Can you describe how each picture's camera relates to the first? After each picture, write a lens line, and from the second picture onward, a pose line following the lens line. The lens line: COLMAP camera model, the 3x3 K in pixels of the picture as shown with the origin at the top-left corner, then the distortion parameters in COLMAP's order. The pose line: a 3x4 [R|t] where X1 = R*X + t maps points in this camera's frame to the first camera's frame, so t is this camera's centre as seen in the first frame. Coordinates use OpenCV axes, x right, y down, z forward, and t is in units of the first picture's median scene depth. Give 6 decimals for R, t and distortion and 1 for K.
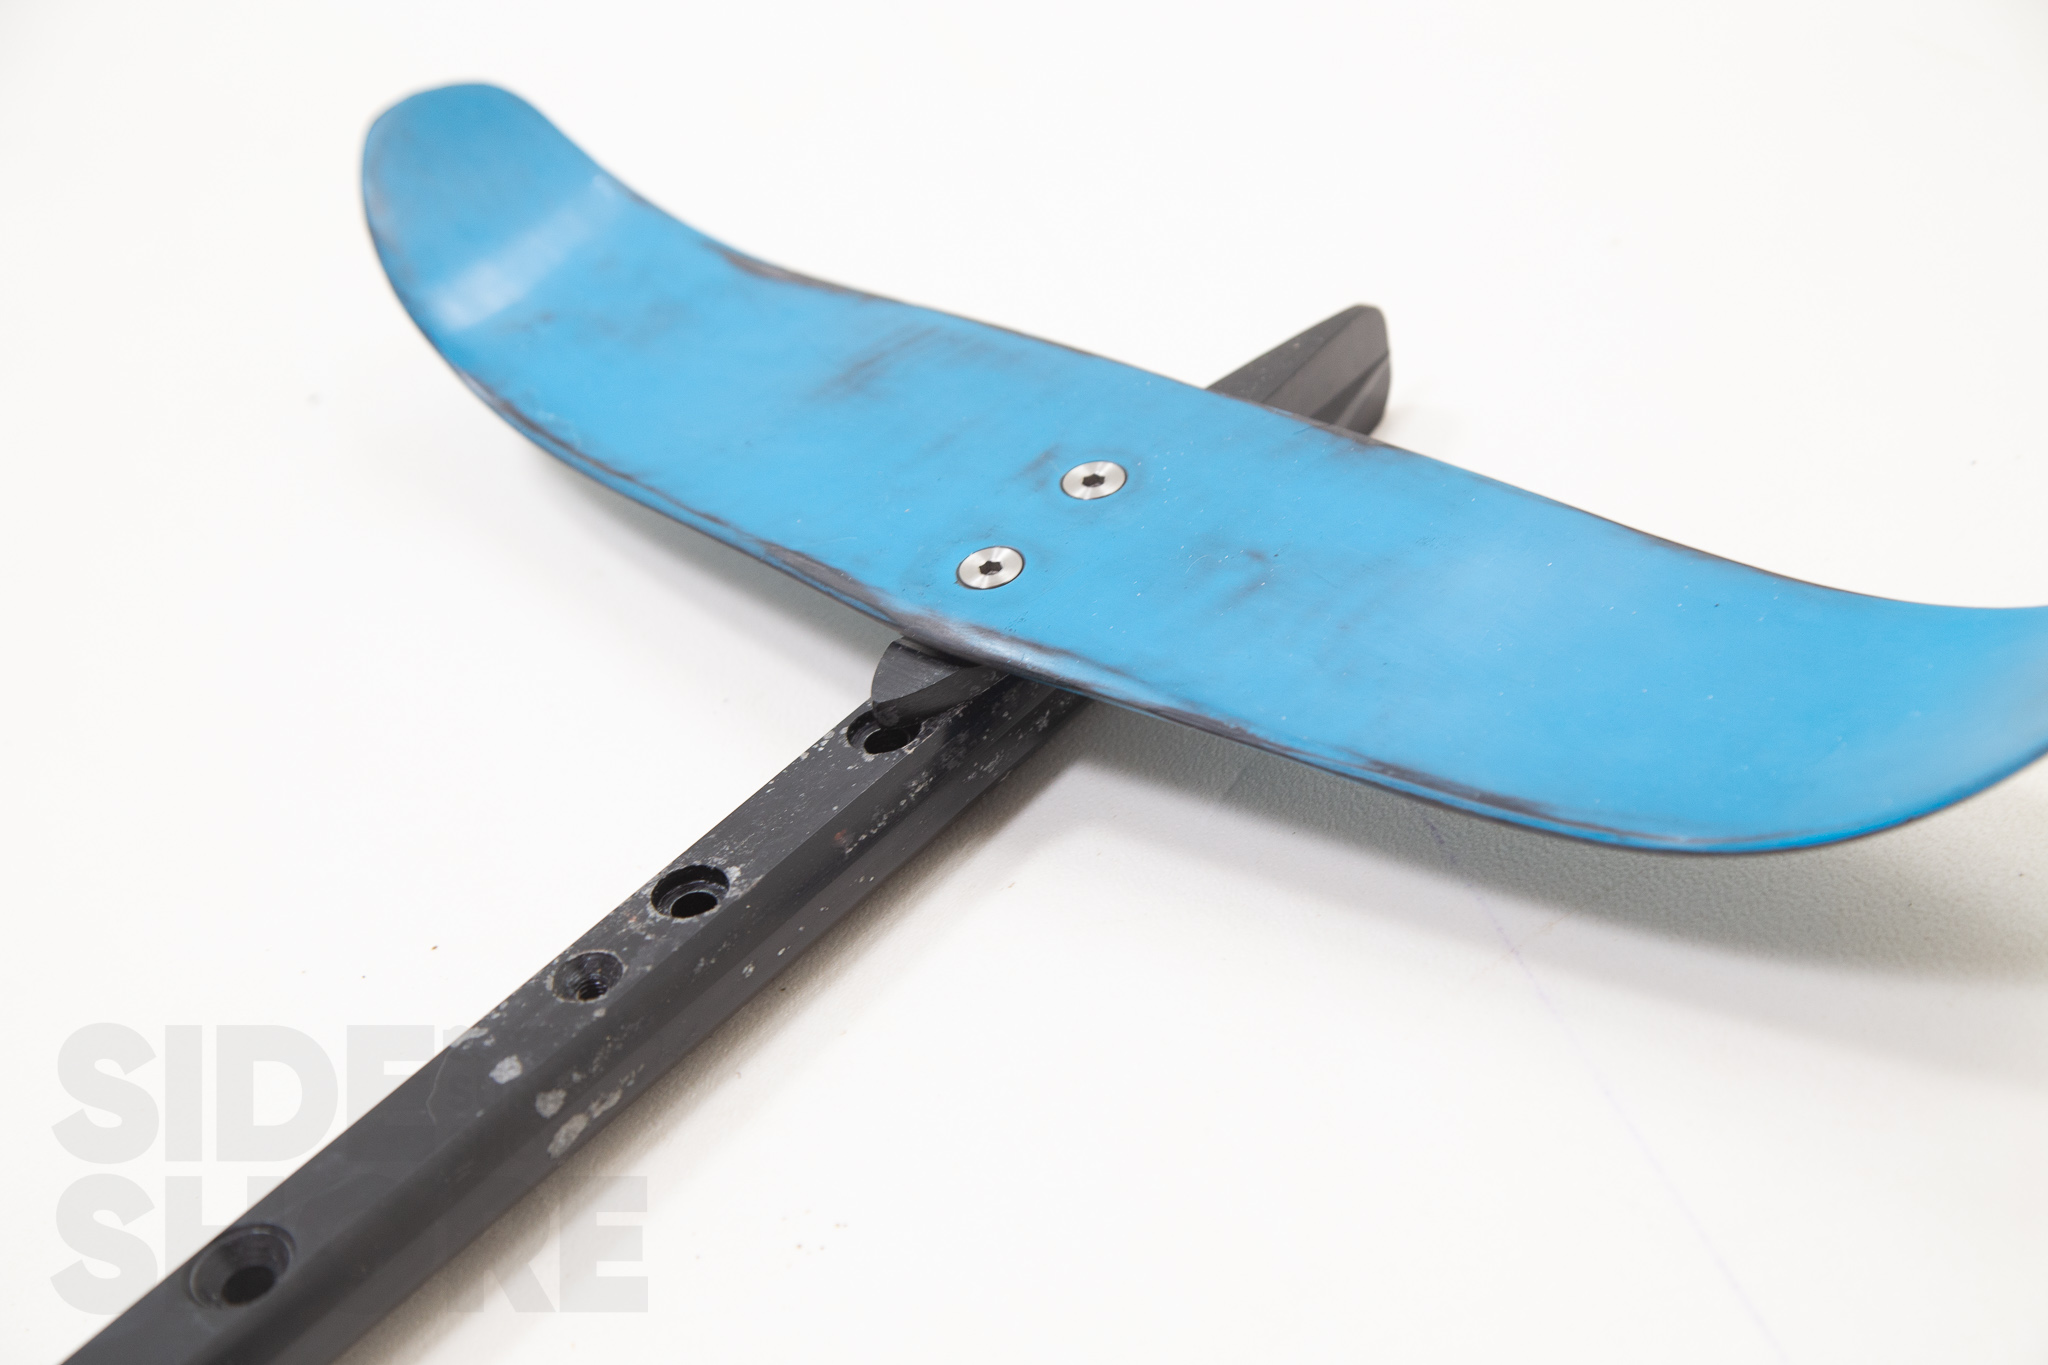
lens RADIAL K [[3186.8, 0, 1022.3], [0, 3186.8, 712.6], [0, 0, 1]] dist [0.120835, -0.009869]
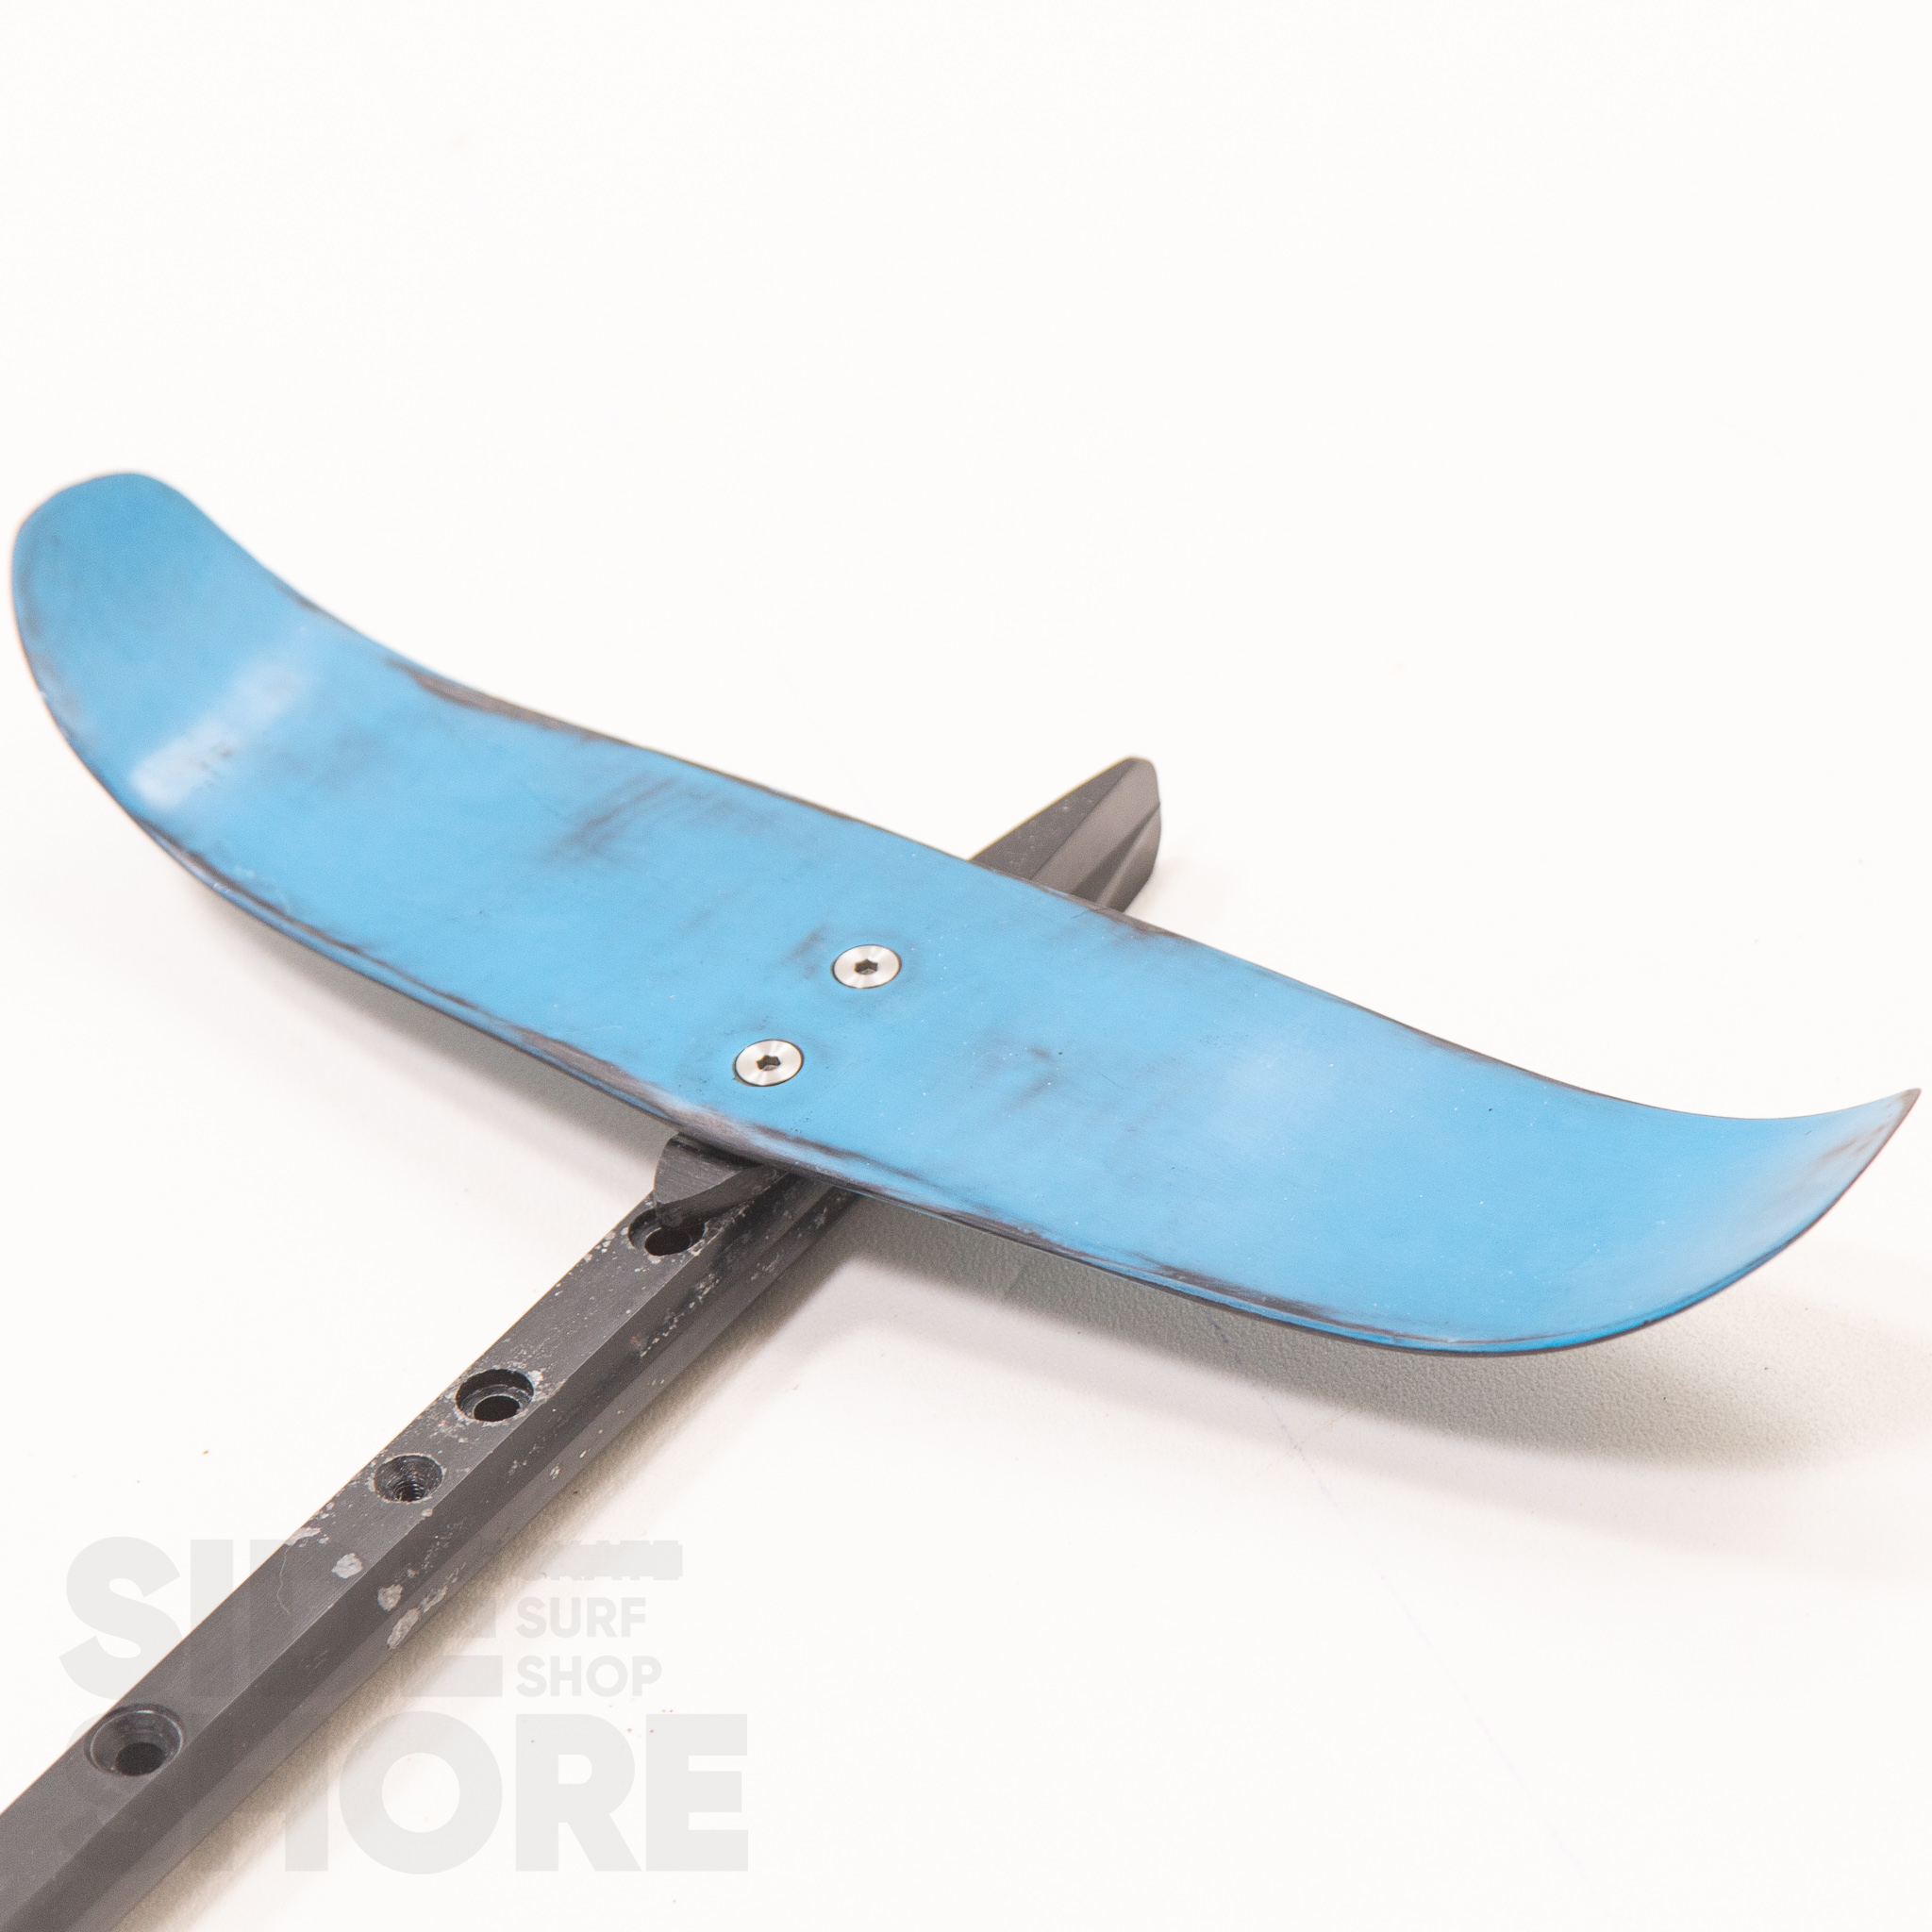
lens RADIAL K [[6972.5, 0, 966.0], [0, 6972.5, 966.0], [0, 0, 1]] dist [-0.303241, 0.233363]
pose [[0.993750, -0.000013, 0.111625, -0.197349], [0.000104, 1.000000, -0.000807, -0.076866], [-0.111625, 0.000813, 0.993750, -1.185193]]
